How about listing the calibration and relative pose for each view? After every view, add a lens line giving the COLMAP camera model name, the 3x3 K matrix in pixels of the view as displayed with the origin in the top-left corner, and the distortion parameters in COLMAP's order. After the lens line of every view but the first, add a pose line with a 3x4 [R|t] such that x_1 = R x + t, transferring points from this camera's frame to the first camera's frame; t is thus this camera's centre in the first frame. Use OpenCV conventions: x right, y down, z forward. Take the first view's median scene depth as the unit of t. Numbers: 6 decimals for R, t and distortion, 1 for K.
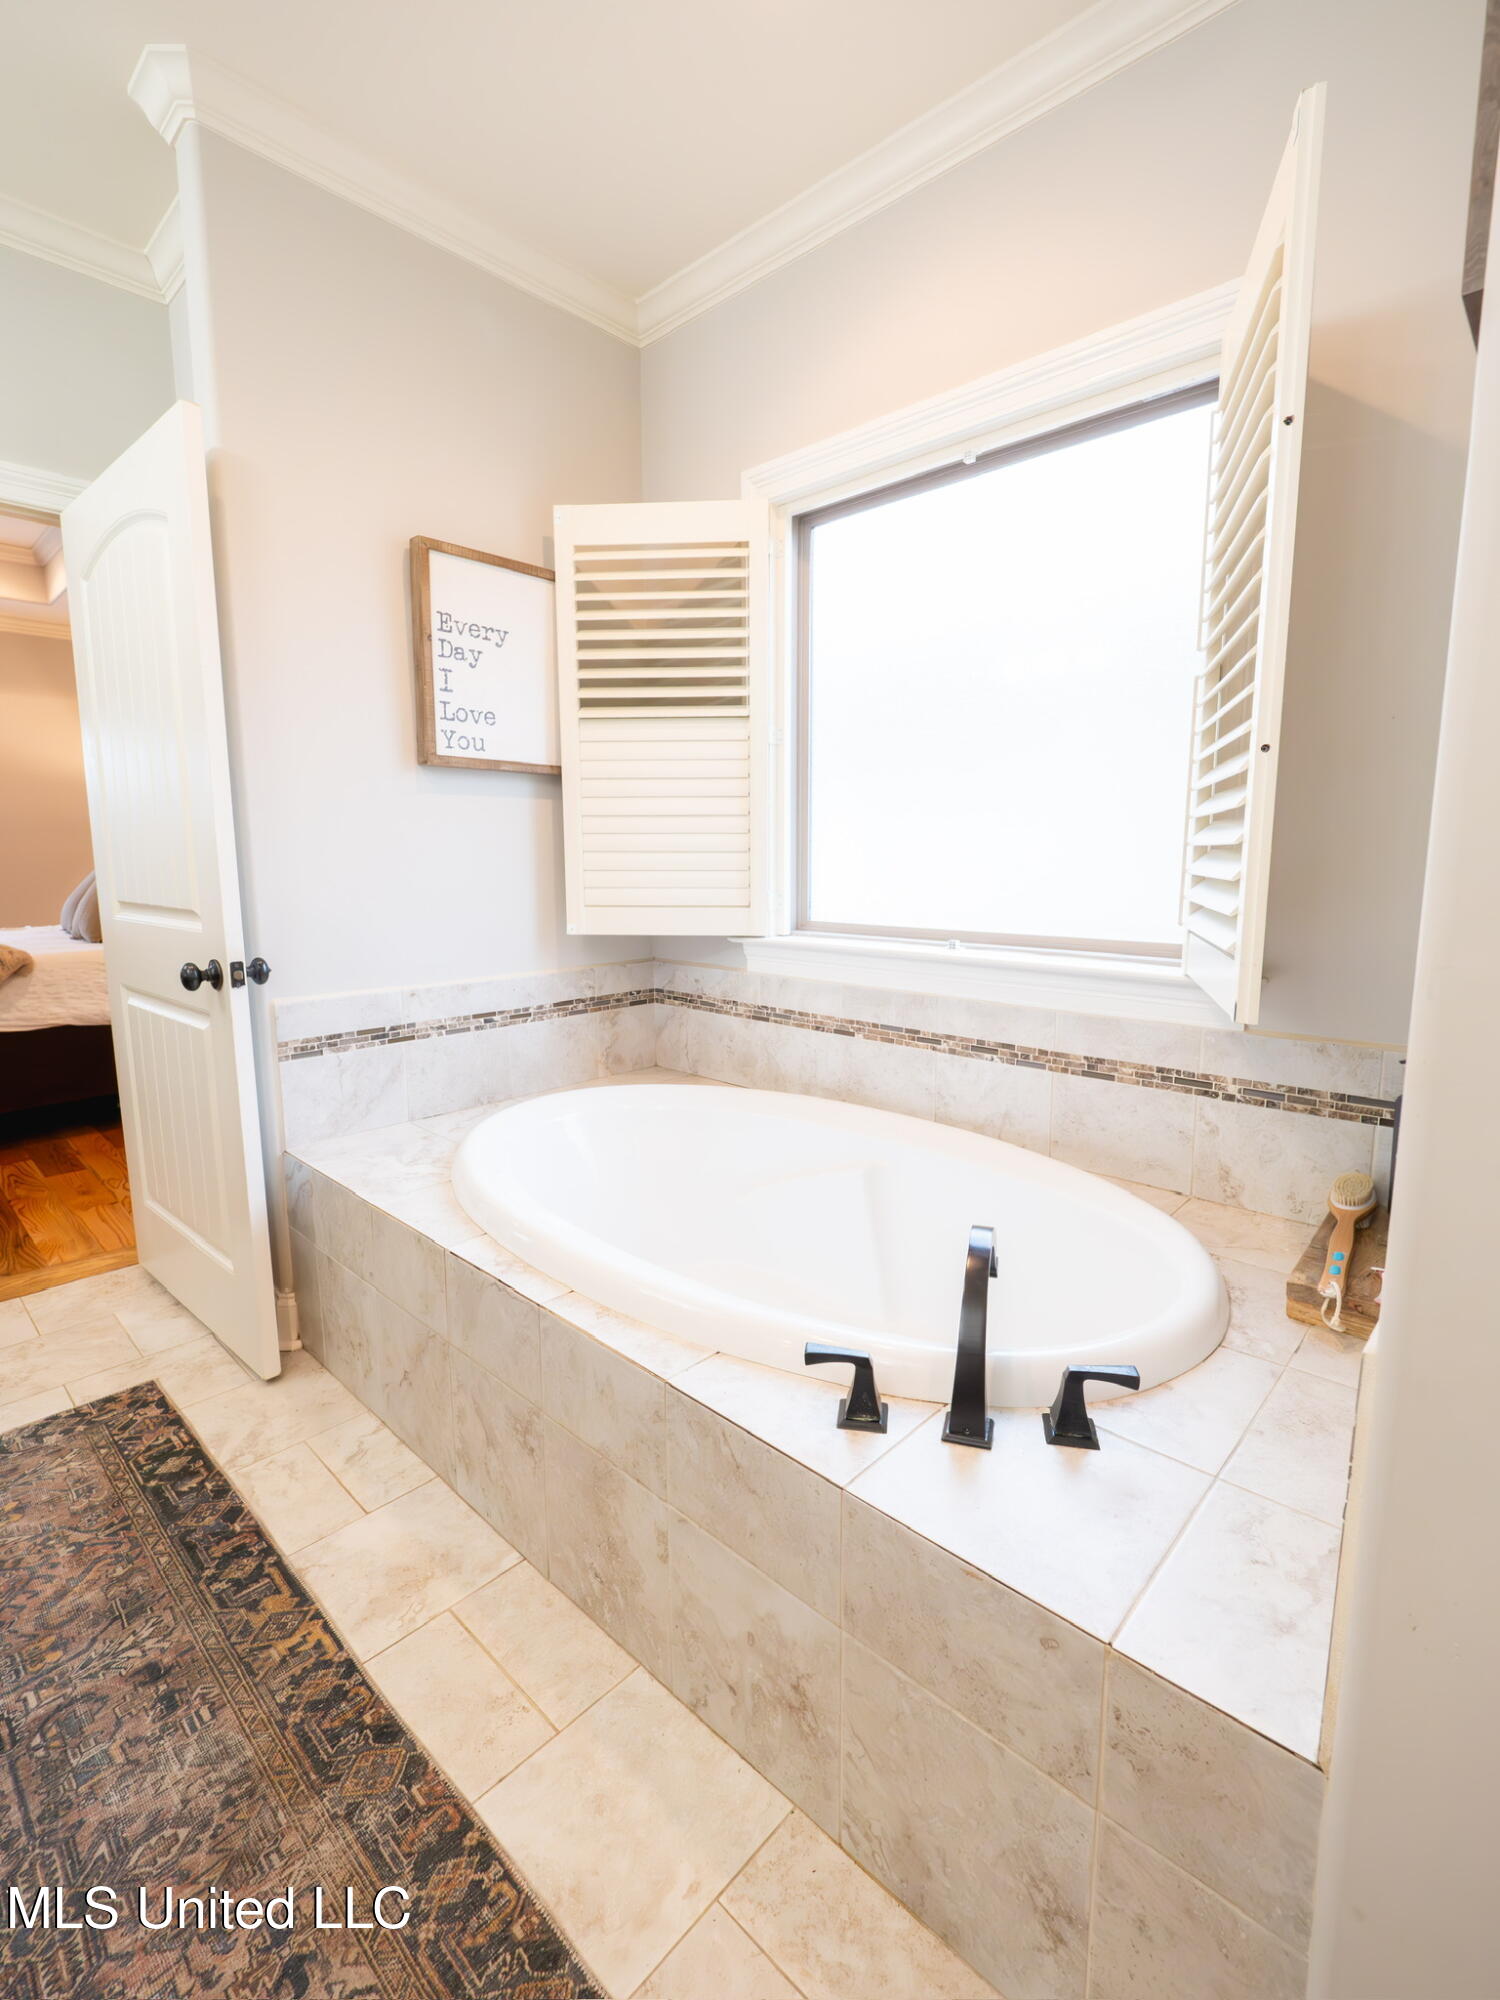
lens RADIAL K [[896.6, 0, 750.5], [0, 896.6, 997.8], [0, 0, 1]] dist [-0.000870, 0.000159]
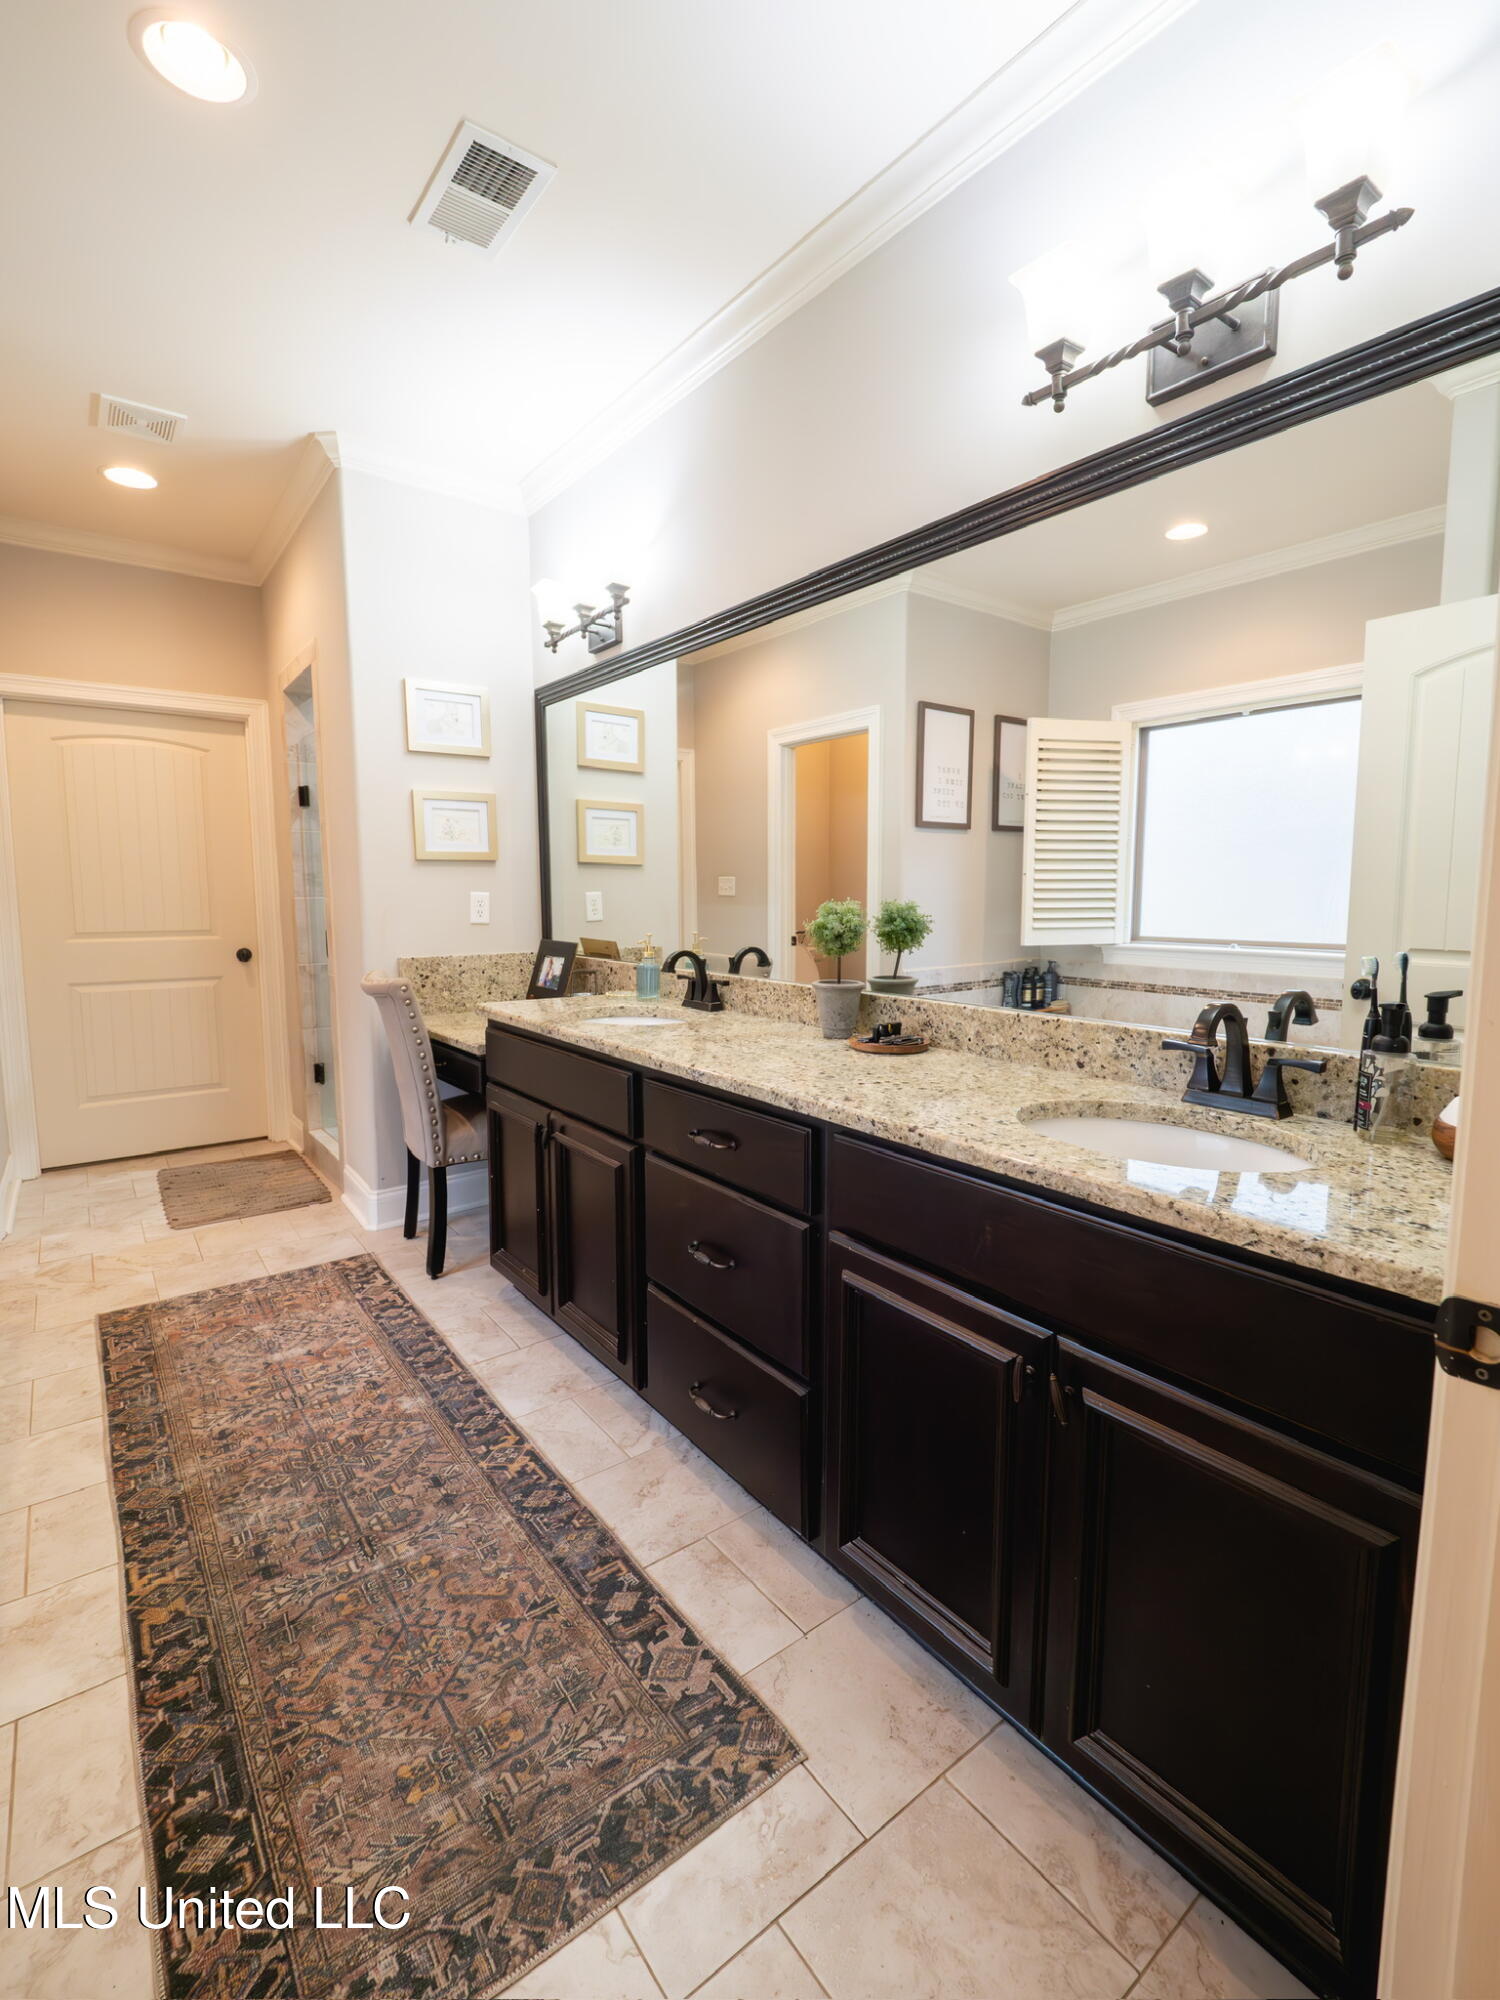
lens RADIAL K [[896.6, 0, 747.9], [0, 896.6, 998.0], [0, 0, 1]] dist [-0.000870, 0.000159]
pose [[-0.986699, -0.013243, 0.162016, -1.404233], [0.028835, 0.966613, 0.254613, -0.302339], [-0.159979, 0.255898, -0.953375, 1.734778]]
